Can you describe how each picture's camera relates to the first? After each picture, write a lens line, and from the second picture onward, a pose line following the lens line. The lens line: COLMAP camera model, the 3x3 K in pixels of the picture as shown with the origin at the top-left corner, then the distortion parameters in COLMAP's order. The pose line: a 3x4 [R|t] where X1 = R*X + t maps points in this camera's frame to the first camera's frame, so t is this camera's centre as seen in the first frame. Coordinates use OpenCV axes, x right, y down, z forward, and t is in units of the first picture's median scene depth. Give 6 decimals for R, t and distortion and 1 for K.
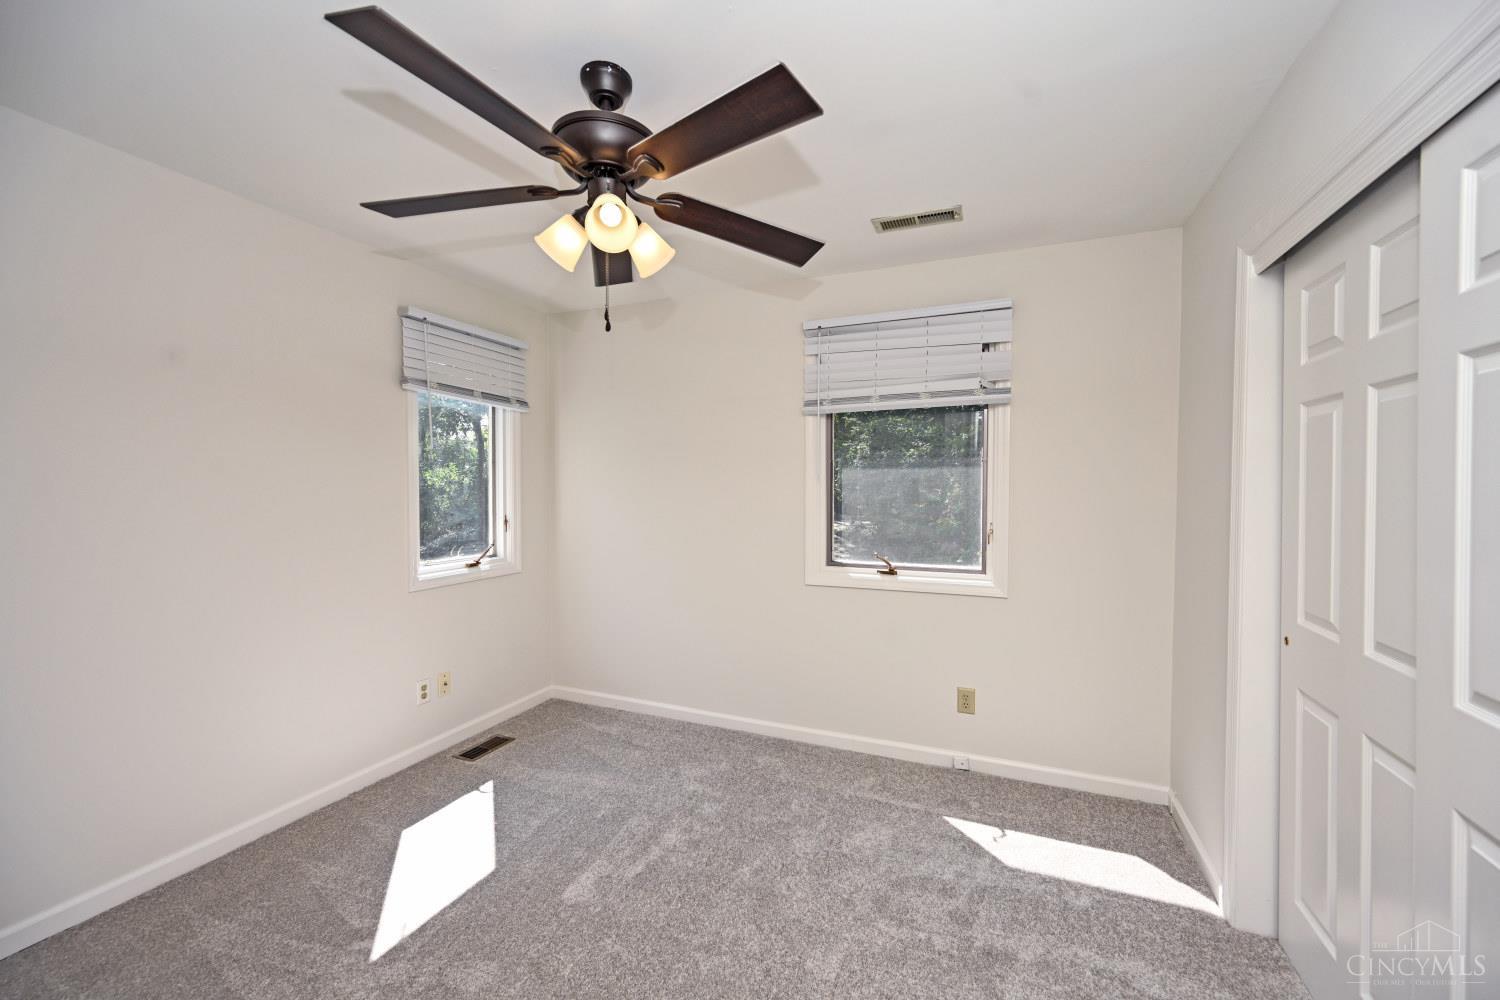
lens RADIAL K [[596.0, 0, 747.0], [0, 596.0, 504.6], [0, 0, 1]] dist [-0.003239, 0.001336]
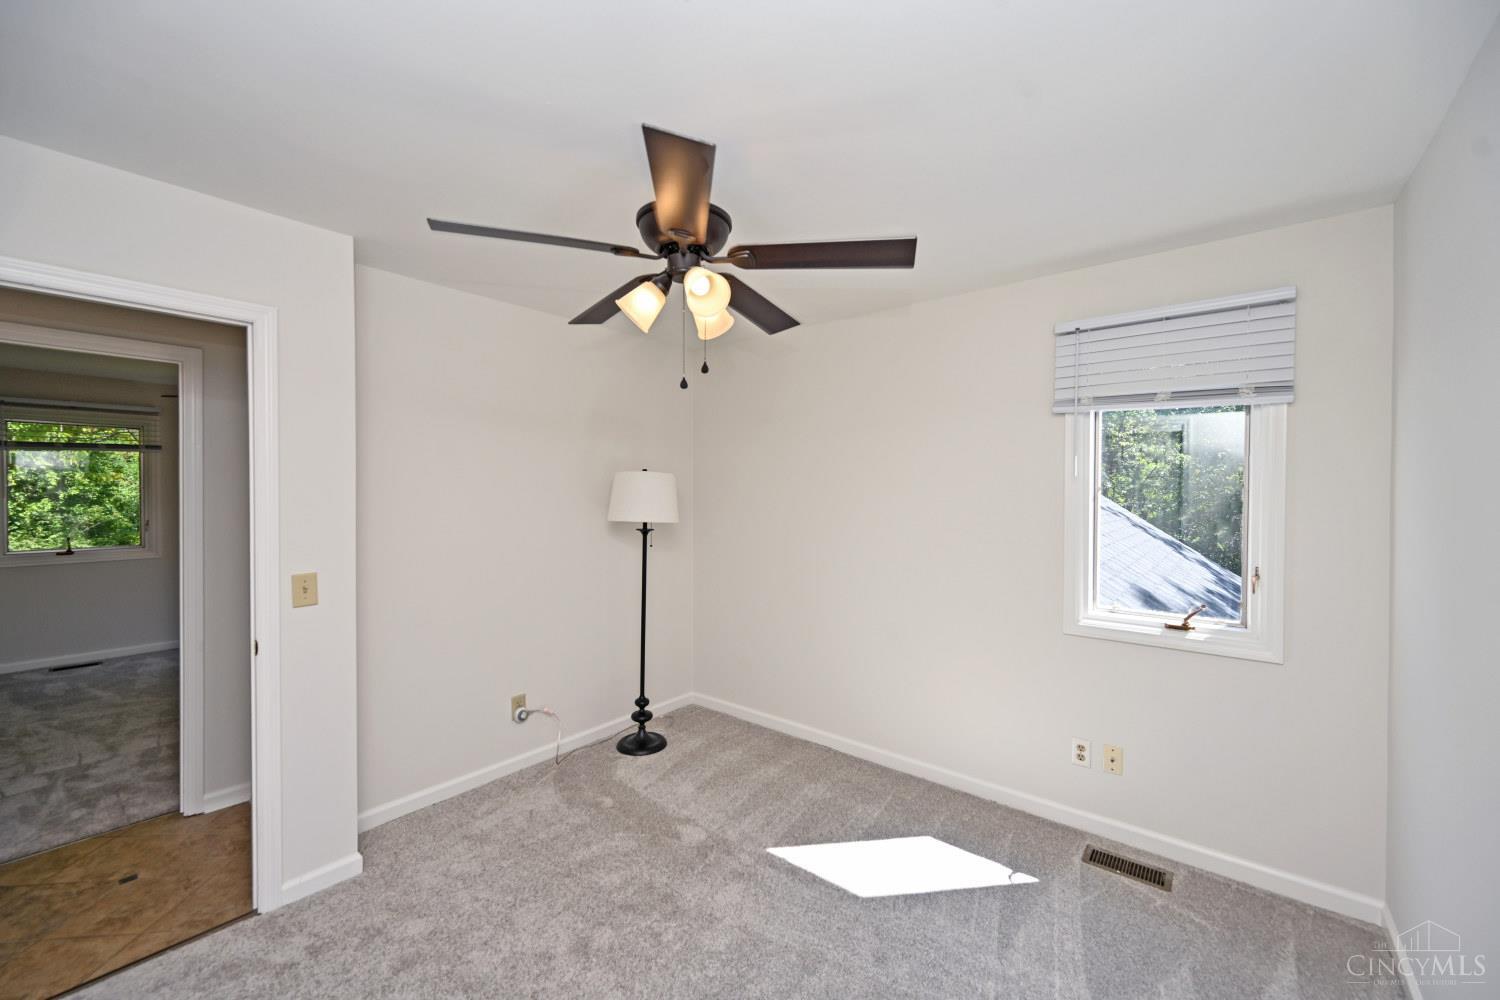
lens RADIAL K [[596.0, 0, 746.0], [0, 596.0, 487.9], [0, 0, 1]] dist [-0.003239, 0.001336]
pose [[-0.303538, 0.005685, -0.952802, 0.441028], [-0.019384, 0.999738, 0.012140, -0.076663], [0.952622, 0.022154, -0.303348, 0.787313]]
